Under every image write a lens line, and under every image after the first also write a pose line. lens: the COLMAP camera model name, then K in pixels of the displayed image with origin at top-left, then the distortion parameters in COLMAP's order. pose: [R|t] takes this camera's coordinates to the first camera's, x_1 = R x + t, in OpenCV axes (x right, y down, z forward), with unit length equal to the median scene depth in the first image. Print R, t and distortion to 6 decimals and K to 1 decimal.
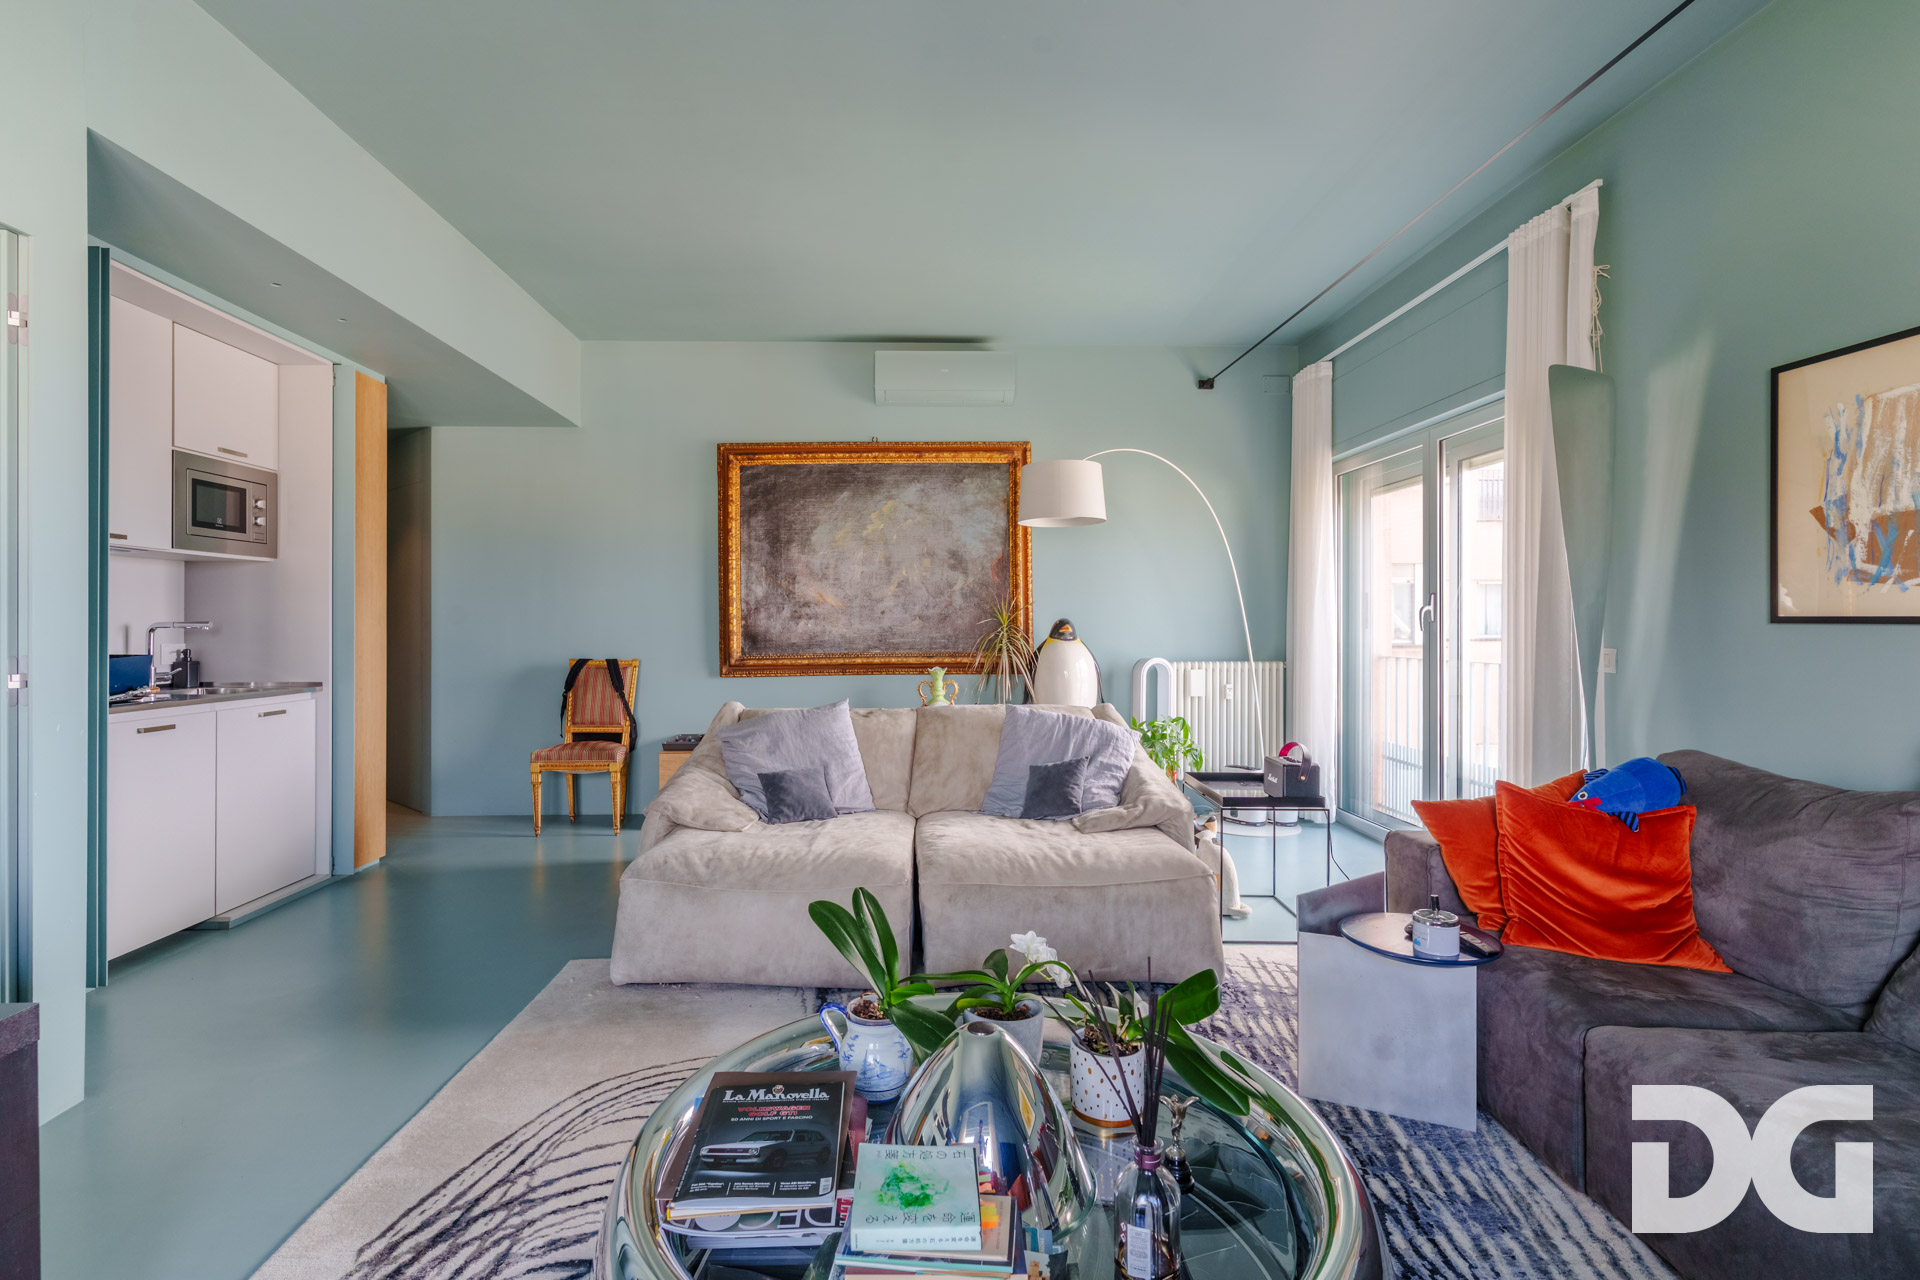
lens RADIAL K [[924.4, 0, 927.5], [0, 924.4, 625.5], [0, 0, 1]] dist [0.000721, -0.000588]
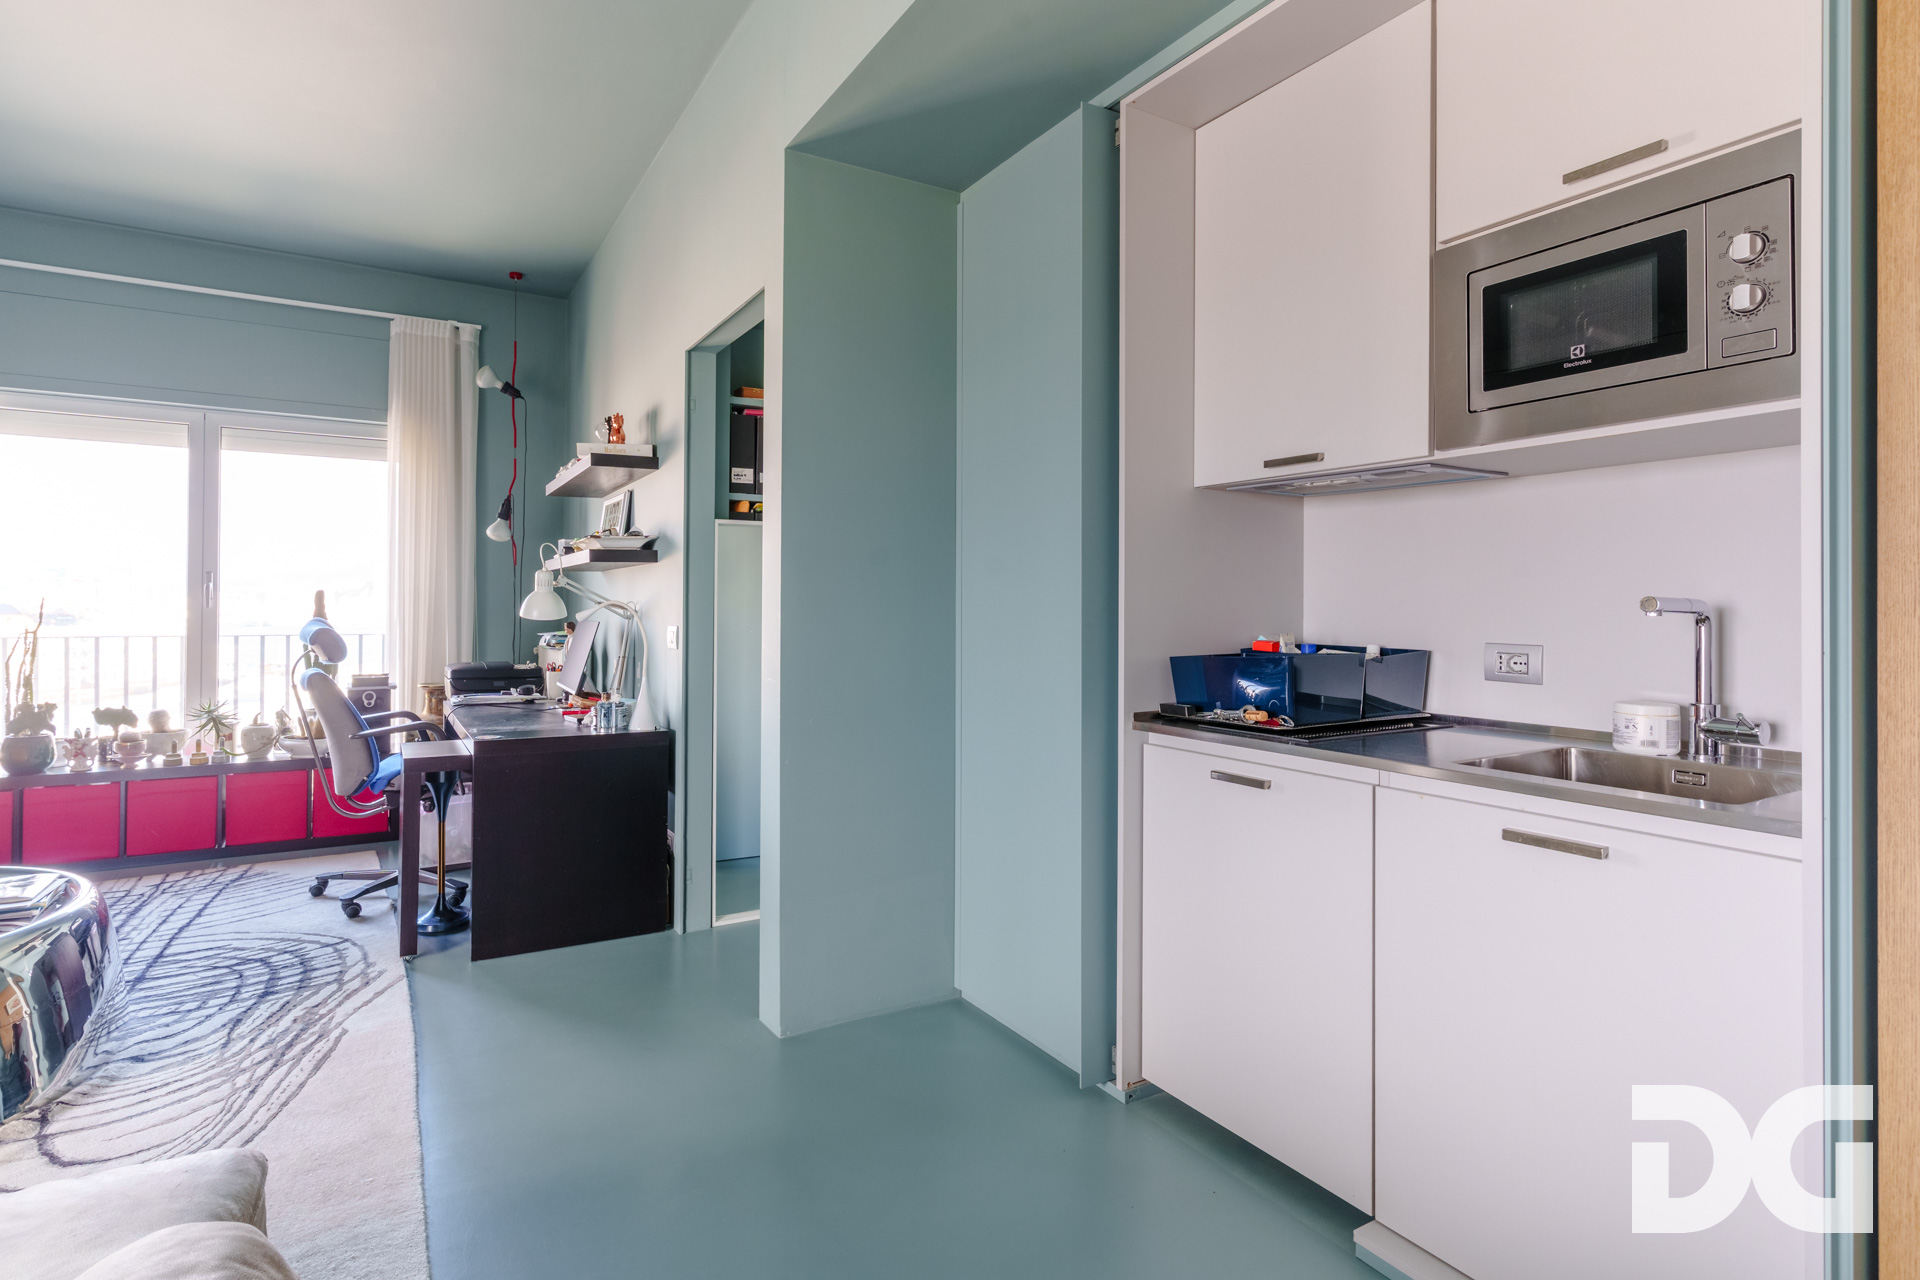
lens RADIAL K [[939.9, 0, 922.3], [0, 939.9, 601.8], [0, 0, 1]] dist [-0.003372, -0.000628]
pose [[-0.878980, -0.005625, -0.476826, -0.303720], [-0.002812, 0.999974, -0.006614, 0.001321], [0.476851, -0.004473, -0.878973, 1.185361]]
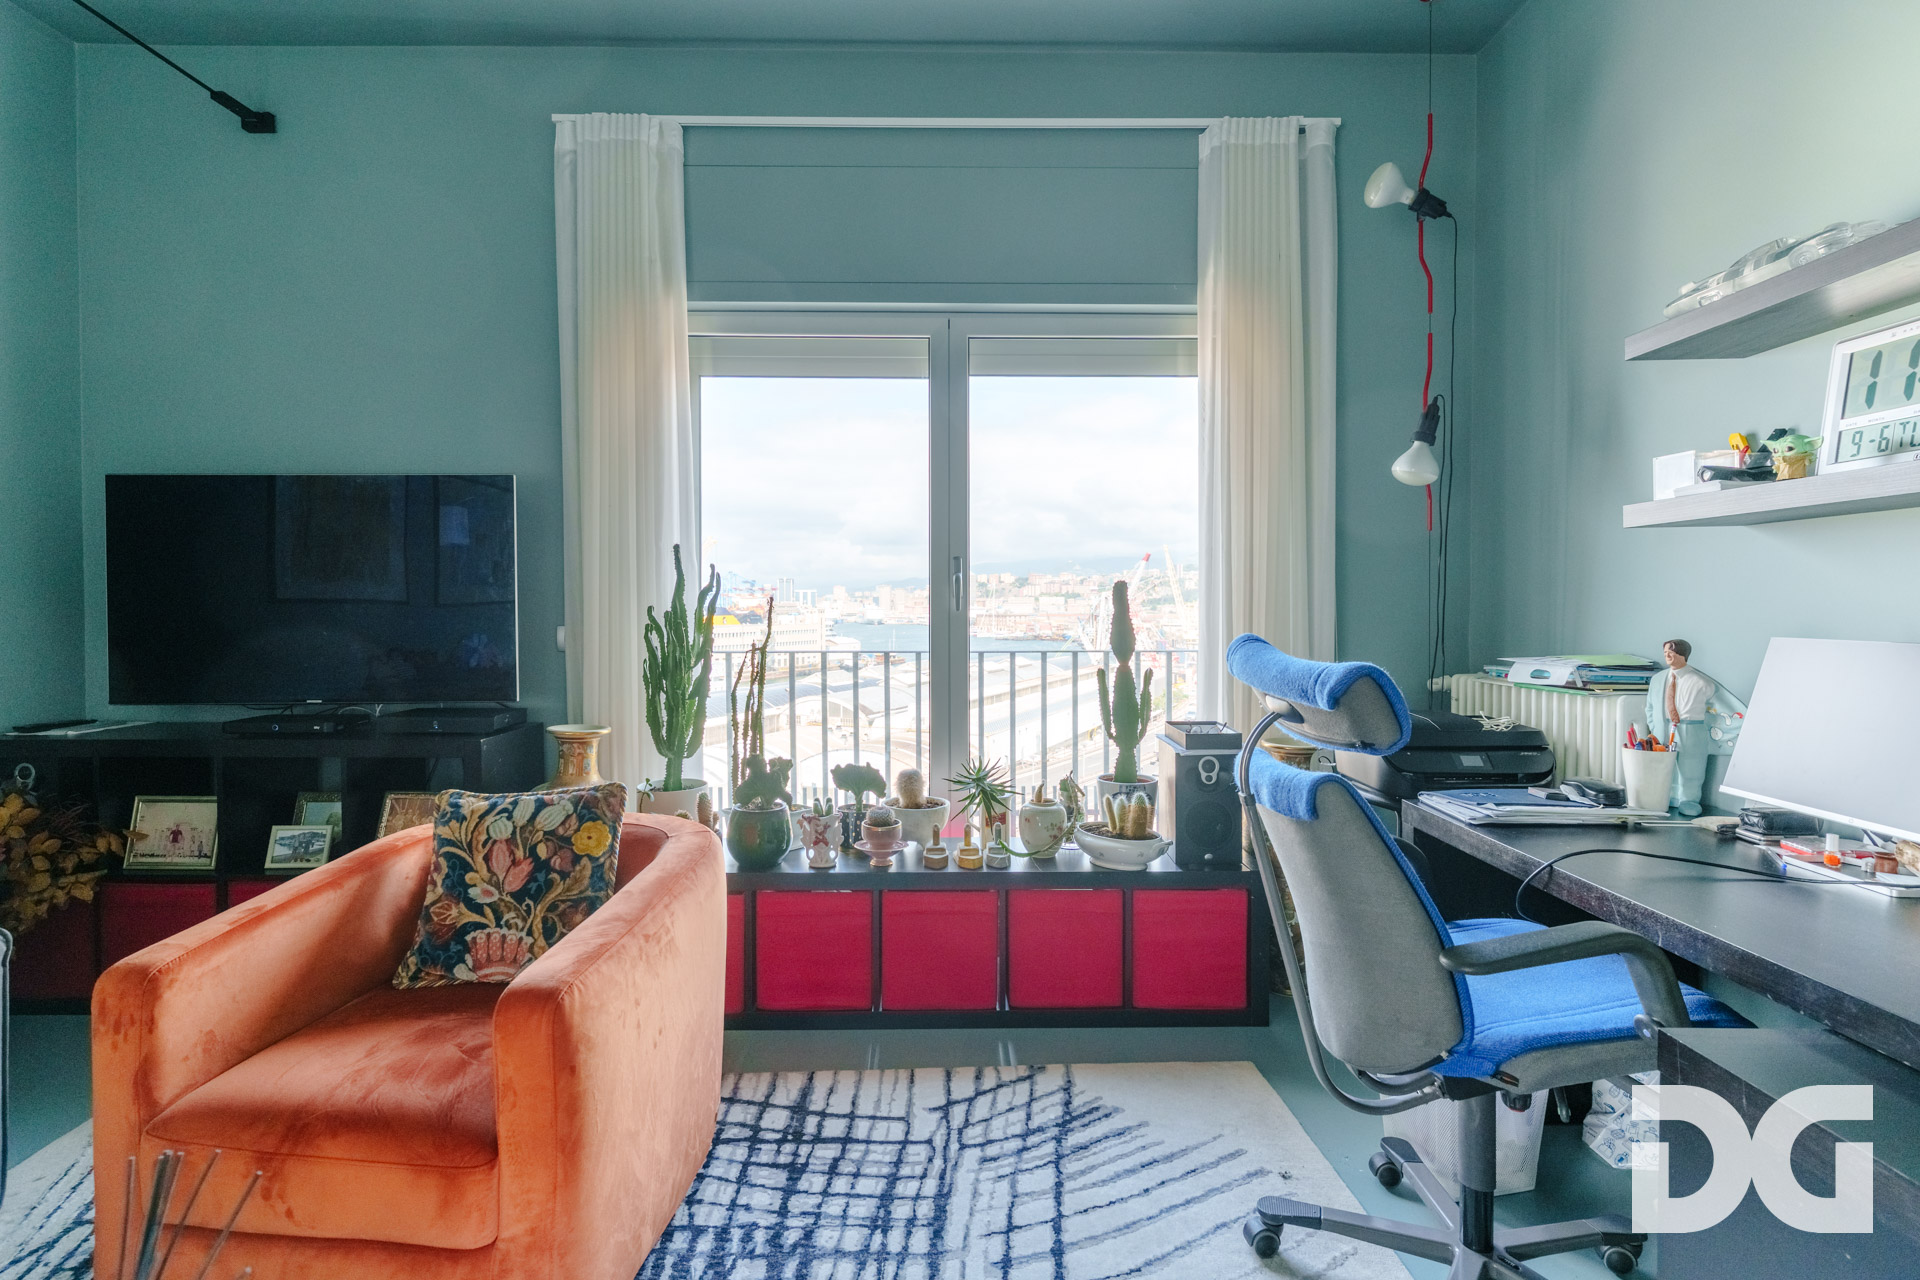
lens RADIAL K [[915.8, 0, 966.9], [0, 915.8, 612.2], [0, 0, 1]] dist [0.001514, 0.000286]
pose [[-0.999874, 0.003396, 0.015517, -0.096137], [0.003459, 0.999986, 0.004064, 0.001250], [-0.015503, 0.004117, -0.999871, 0.484323]]
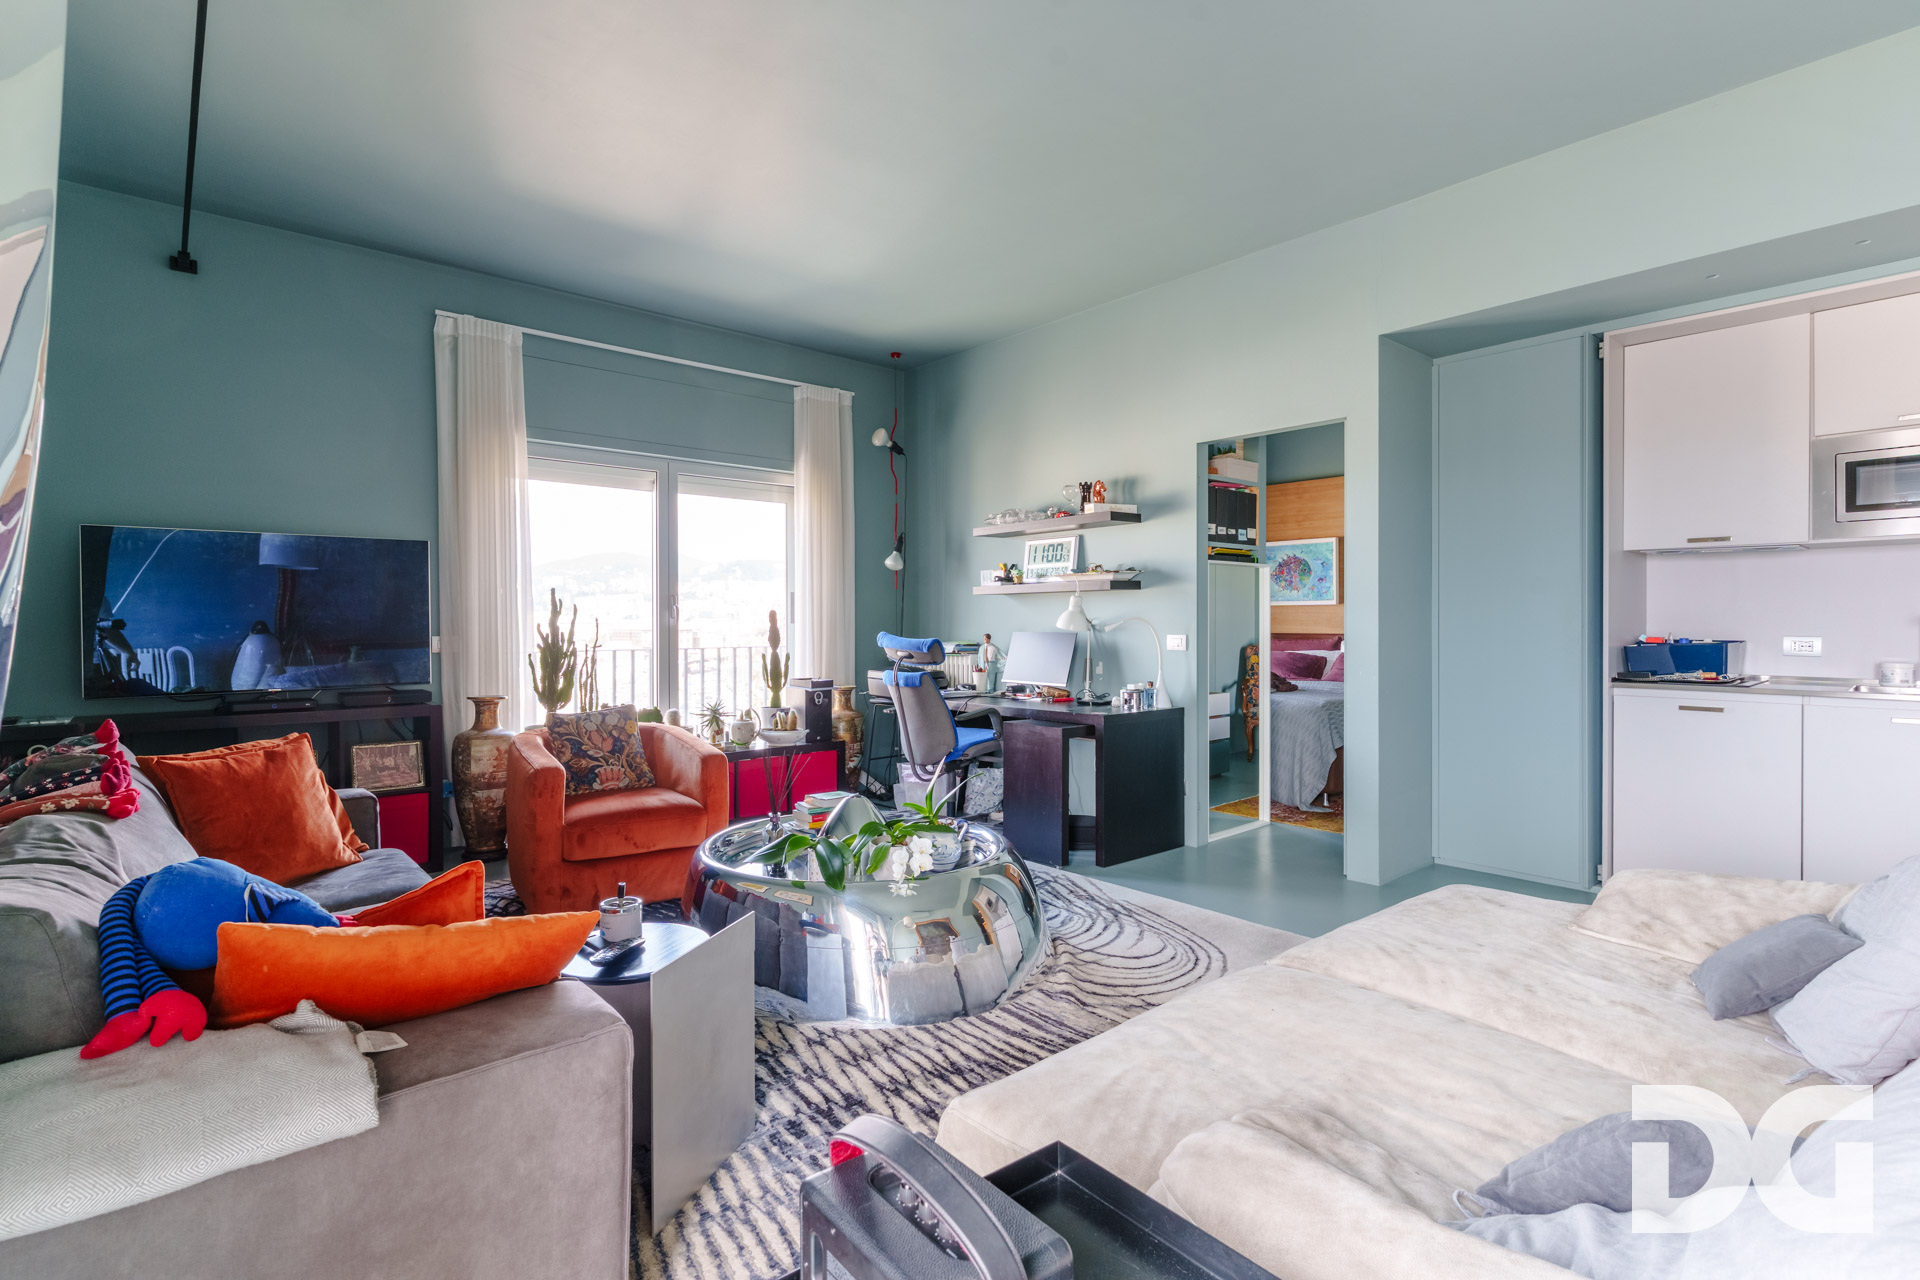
lens RADIAL K [[908.5, 0, 968.0], [0, 908.5, 629.9], [0, 0, 1]] dist [0.001517, 0.000468]
pose [[-0.762945, 0.011149, -0.646368, 0.470697], [0.006141, 0.999931, 0.009999, -0.001219], [0.646435, 0.003660, -0.762961, 1.049263]]
